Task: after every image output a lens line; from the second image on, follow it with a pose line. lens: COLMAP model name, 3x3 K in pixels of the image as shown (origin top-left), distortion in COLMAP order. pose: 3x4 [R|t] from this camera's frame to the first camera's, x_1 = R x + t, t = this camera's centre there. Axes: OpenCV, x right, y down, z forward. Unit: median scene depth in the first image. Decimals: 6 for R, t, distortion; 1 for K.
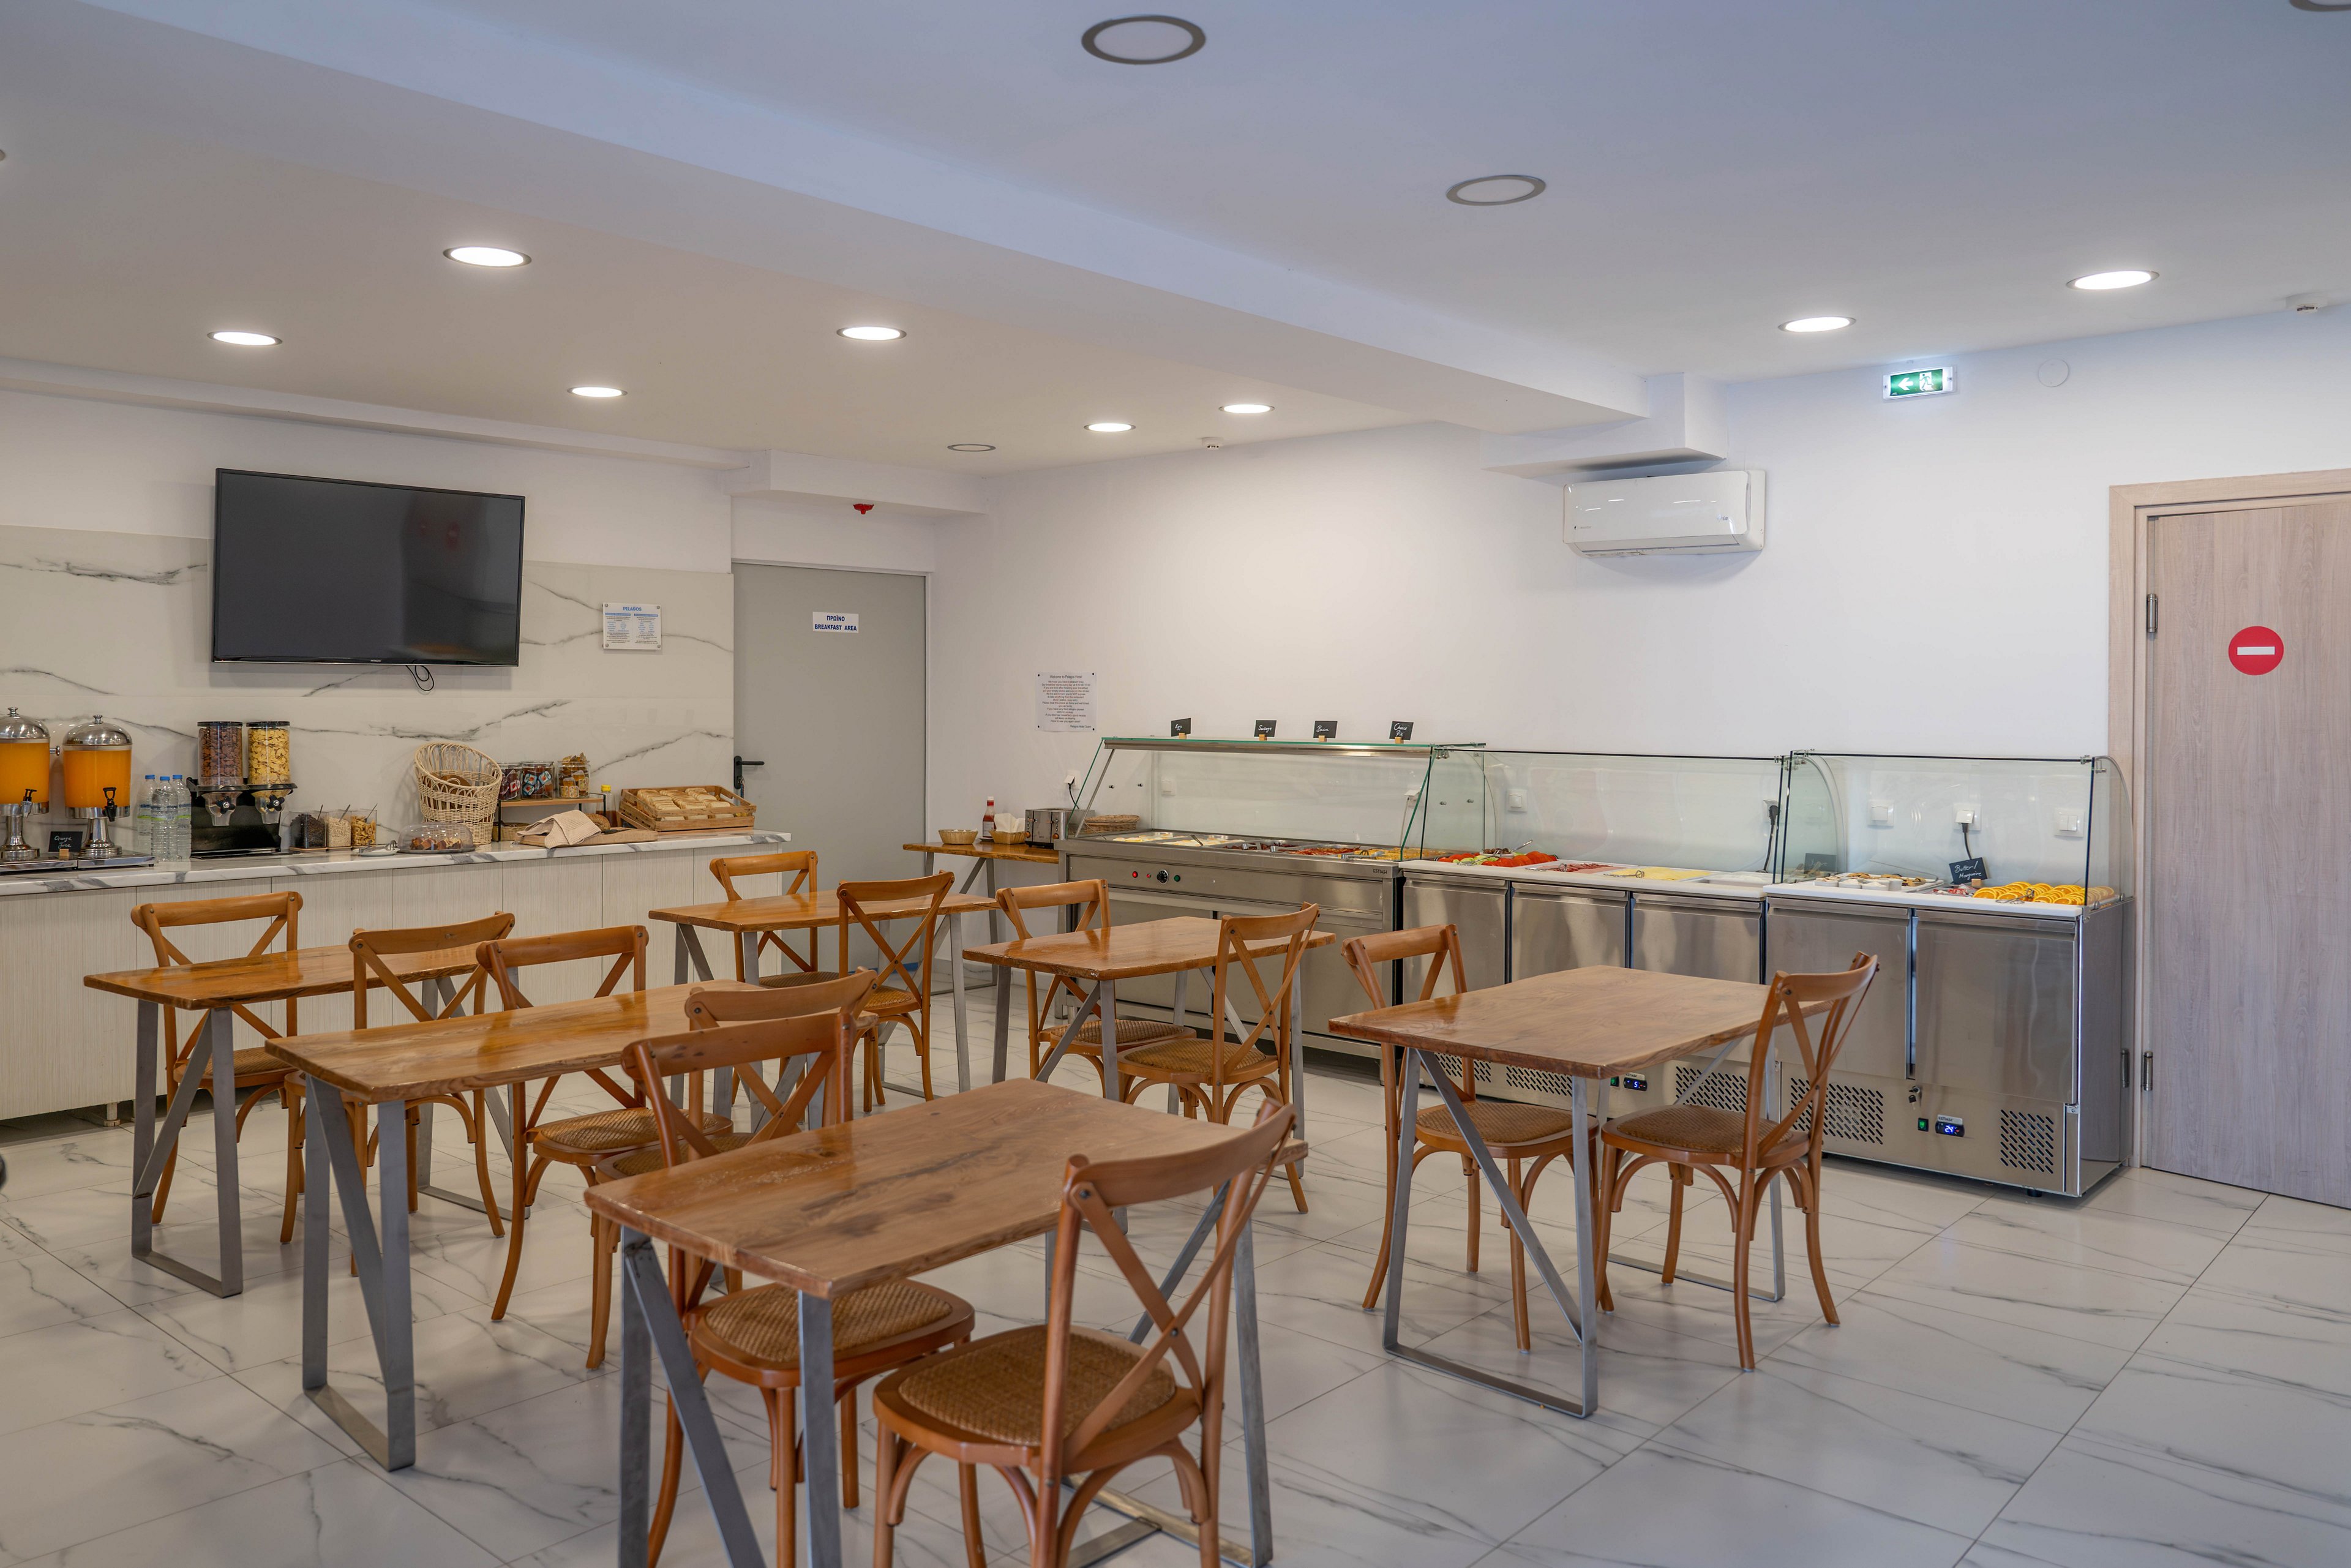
lens RADIAL K [[1604.5, 0, 1175.5], [0, 1604.5, 784.0], [0, 0, 1]] dist [0.001516, 0.001311]
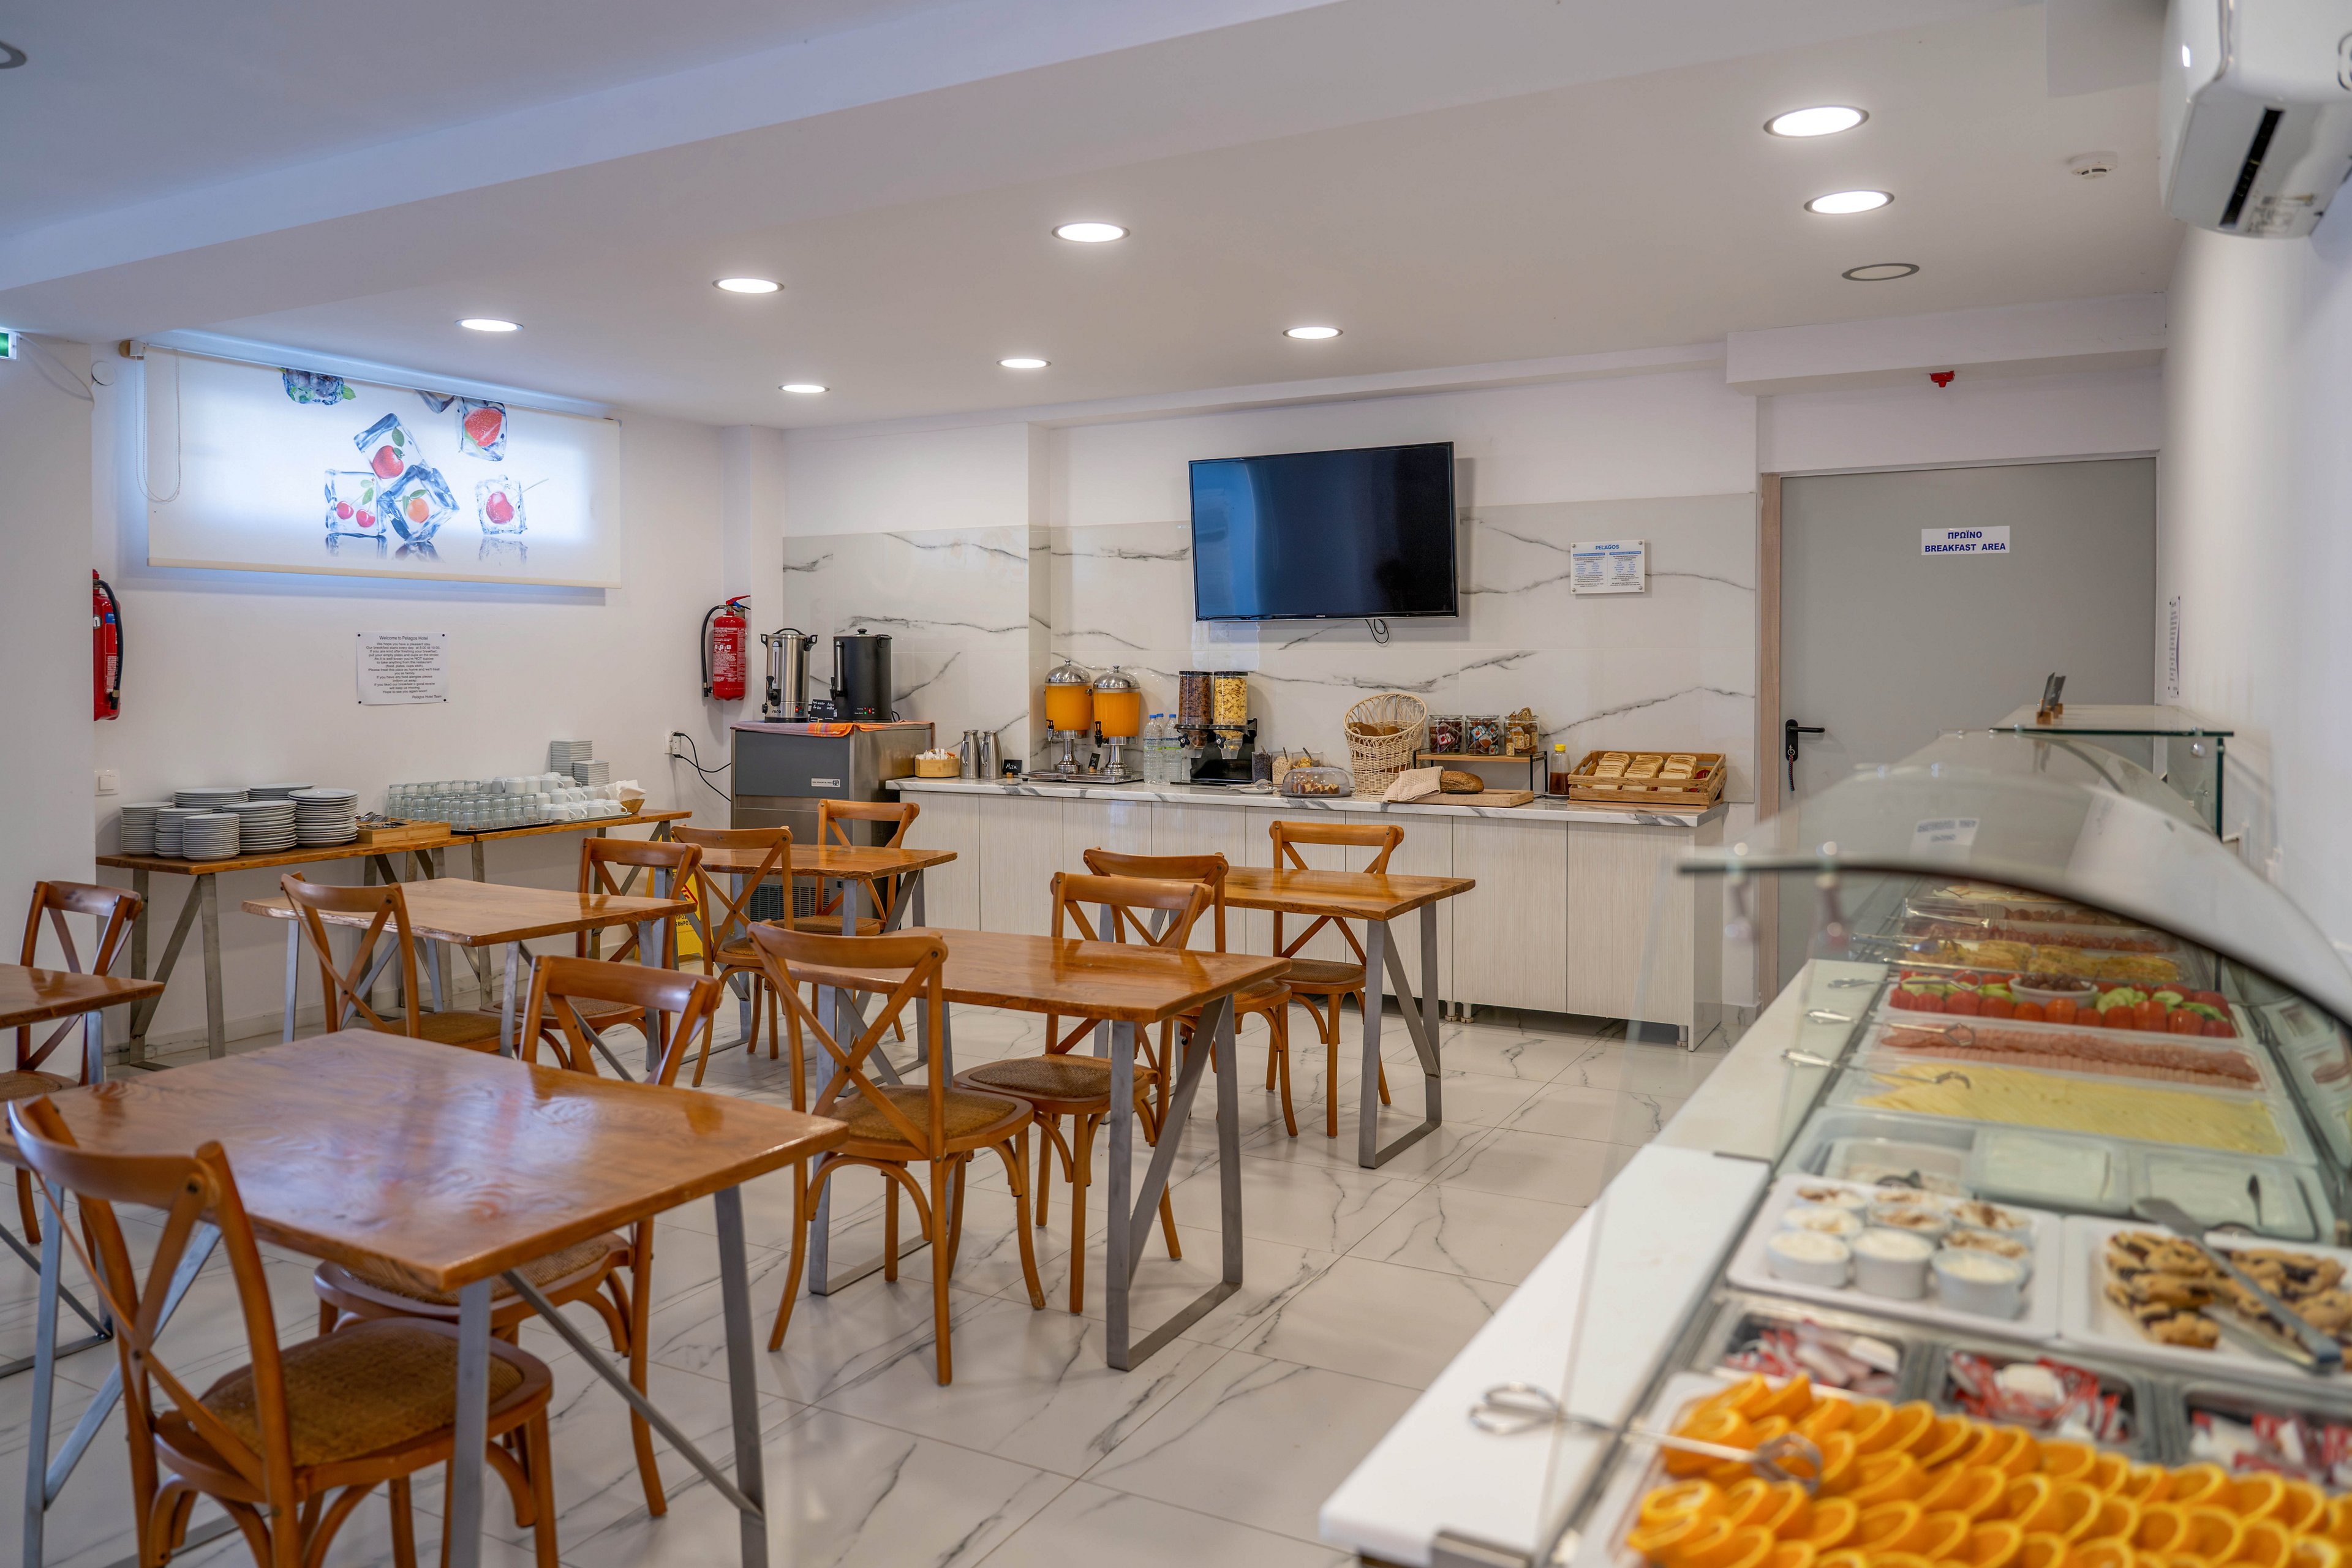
lens RADIAL K [[1605.1, 0, 1176.0], [0, 1605.1, 784.0], [0, 0, 1]] dist [0.001516, 0.001311]
pose [[0.277101, 0.070764, -0.958232, 0.483519], [-0.045551, 0.997131, 0.060464, -0.023244], [0.959761, 0.026894, 0.279529, 0.565451]]
